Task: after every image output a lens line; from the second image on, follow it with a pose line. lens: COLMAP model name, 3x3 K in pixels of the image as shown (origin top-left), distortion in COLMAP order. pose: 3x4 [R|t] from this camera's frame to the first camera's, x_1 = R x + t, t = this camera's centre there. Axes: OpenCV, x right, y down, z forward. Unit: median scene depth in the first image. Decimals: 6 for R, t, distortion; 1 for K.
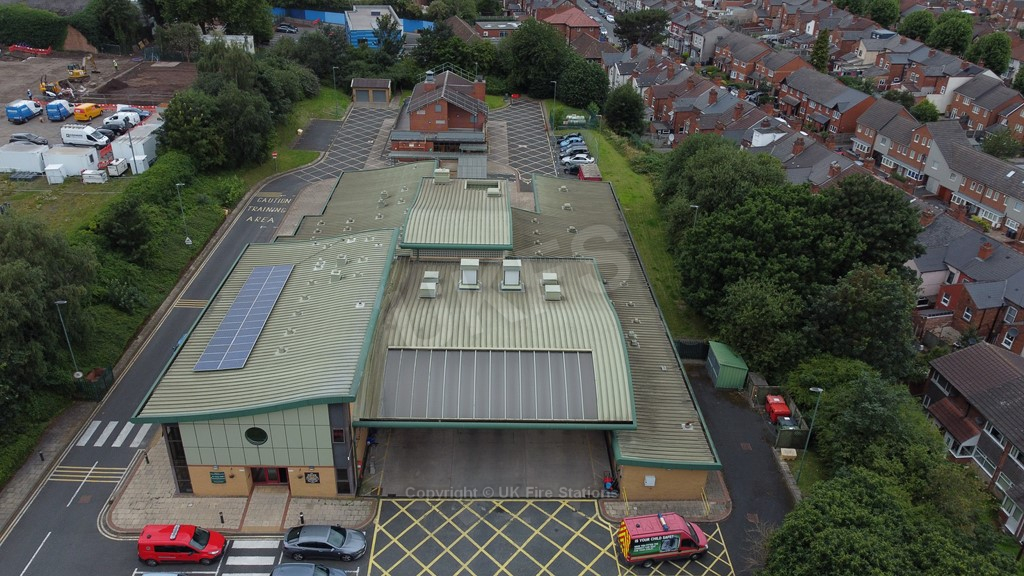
lens RADIAL K [[775.9, 0, 511.9], [0, 775.9, 287.5], [0, 0, 1]] dist [0.008378, -0.011677]
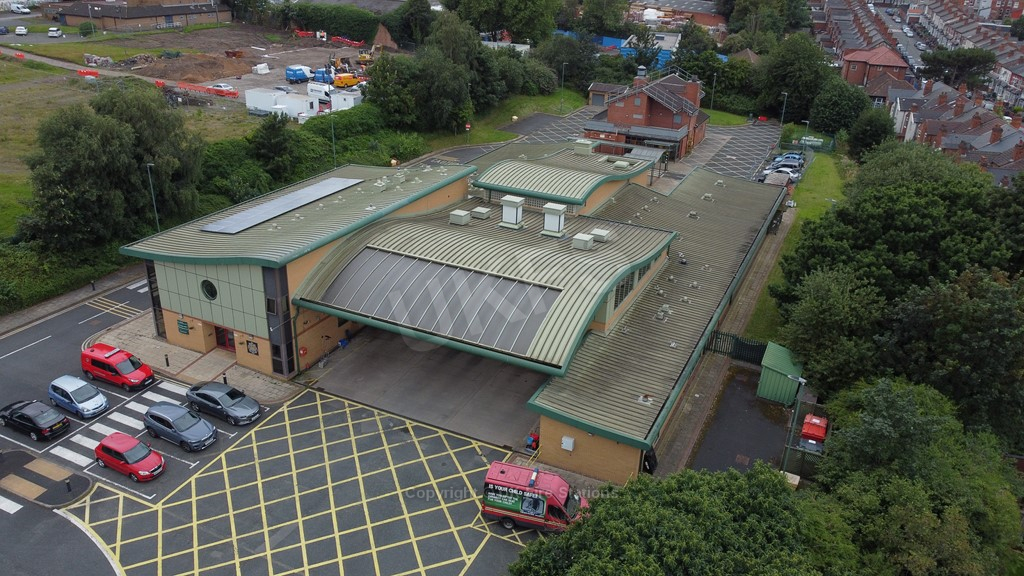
lens RADIAL K [[775.9, 0, 511.0], [0, 775.9, 286.0], [0, 0, 1]] dist [0.008378, -0.011677]
pose [[0.893065, 0.184889, -0.410185, 0.352793], [-0.219713, 0.974785, -0.038985, 0.108528], [0.392634, 0.124939, 0.911169, 0.171447]]
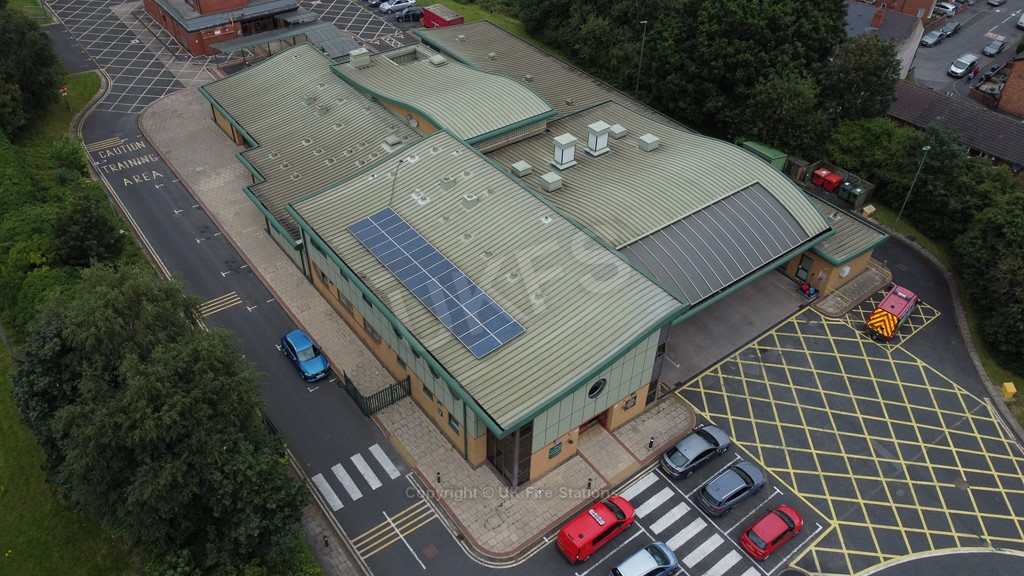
lens RADIAL K [[775.9, 0, 513.6], [0, 775.9, 285.1], [0, 0, 1]] dist [0.008378, -0.011677]
pose [[0.807777, -0.387623, 0.444122, -0.598448], [0.278689, 0.915004, 0.291718, -0.164583], [-0.519450, -0.111872, 0.847146, 0.234535]]
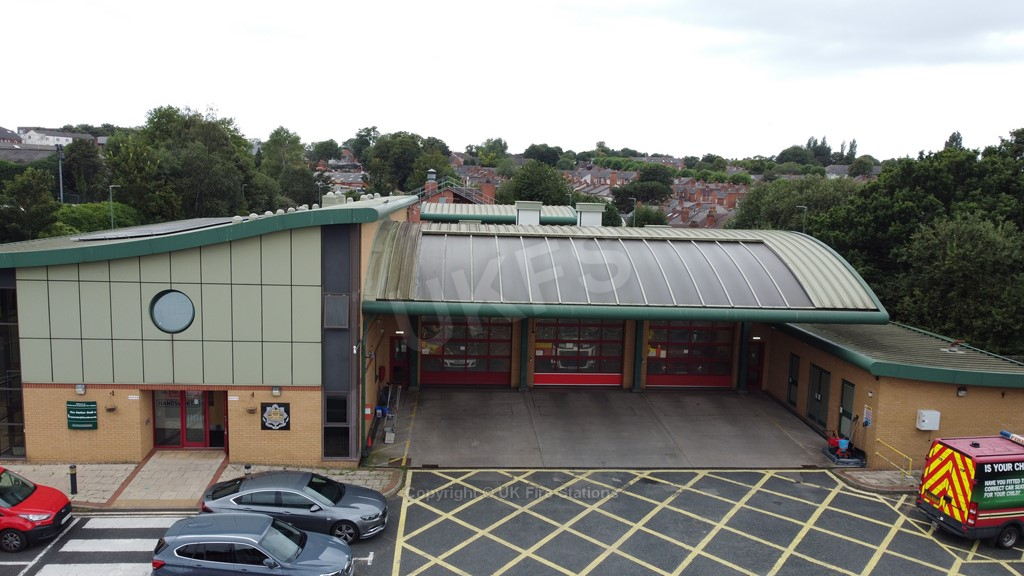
lens RADIAL K [[775.9, 0, 512.3], [0, 775.9, 286.0], [0, 0, 1]] dist [0.008378, -0.011677]
pose [[0.998876, -0.006795, 0.046915, -0.103574], [0.022834, 0.936259, -0.350569, 0.280647], [-0.041542, 0.351246, 0.935361, 0.403032]]
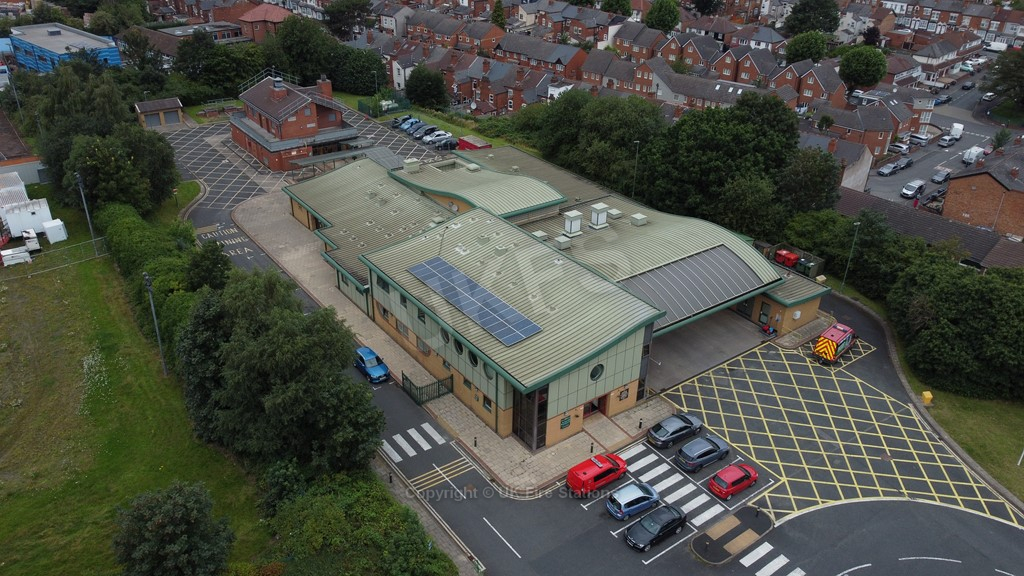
lens RADIAL K [[775.9, 0, 513.1], [0, 775.9, 284.8], [0, 0, 1]] dist [0.008378, -0.011677]
pose [[0.819870, -0.283059, 0.497686, -0.778126], [0.274144, 0.957201, 0.092793, -0.065796], [-0.502651, 0.060359, 0.862379, 0.021103]]
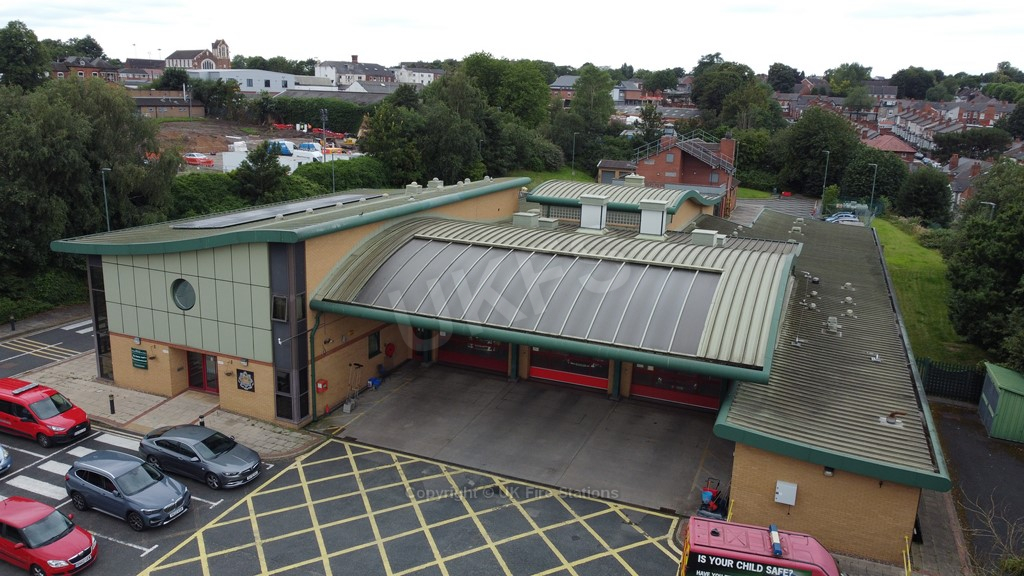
lens RADIAL K [[775.9, 0, 510.9], [0, 775.9, 286.4], [0, 0, 1]] dist [0.008378, -0.011677]
pose [[0.915411, 0.098586, -0.390260, 0.162185], [-0.195594, 0.956328, -0.217209, 0.217705], [0.351802, 0.275168, 0.894716, 0.378562]]
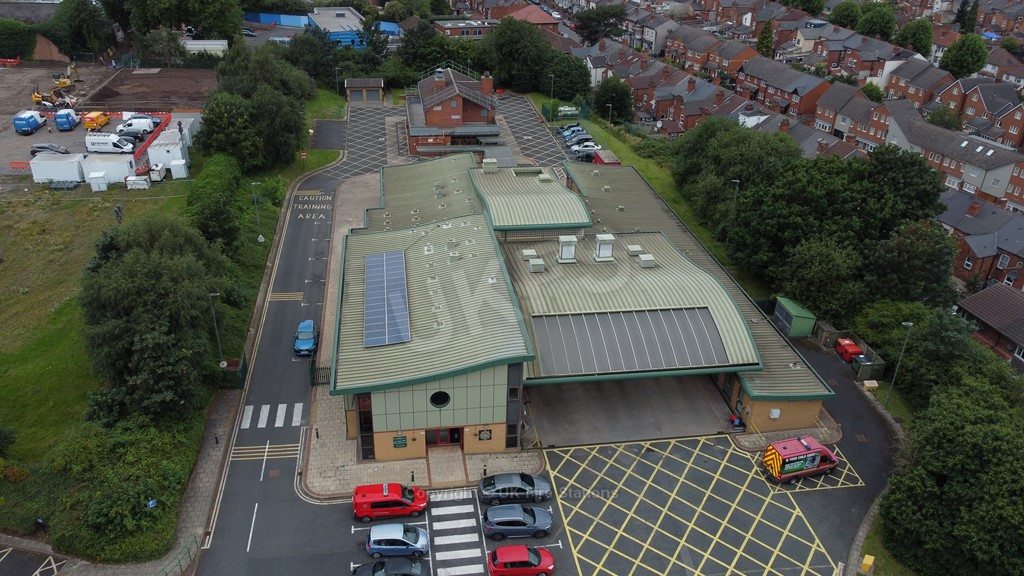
lens RADIAL K [[775.9, 0, 512.3], [0, 775.9, 287.3], [0, 0, 1]] dist [0.008378, -0.011677]
pose [[0.991237, -0.063034, 0.116083, -0.270946], [0.062850, 0.998009, 0.005247, 0.026325], [-0.116182, 0.002095, 0.993226, -0.080779]]
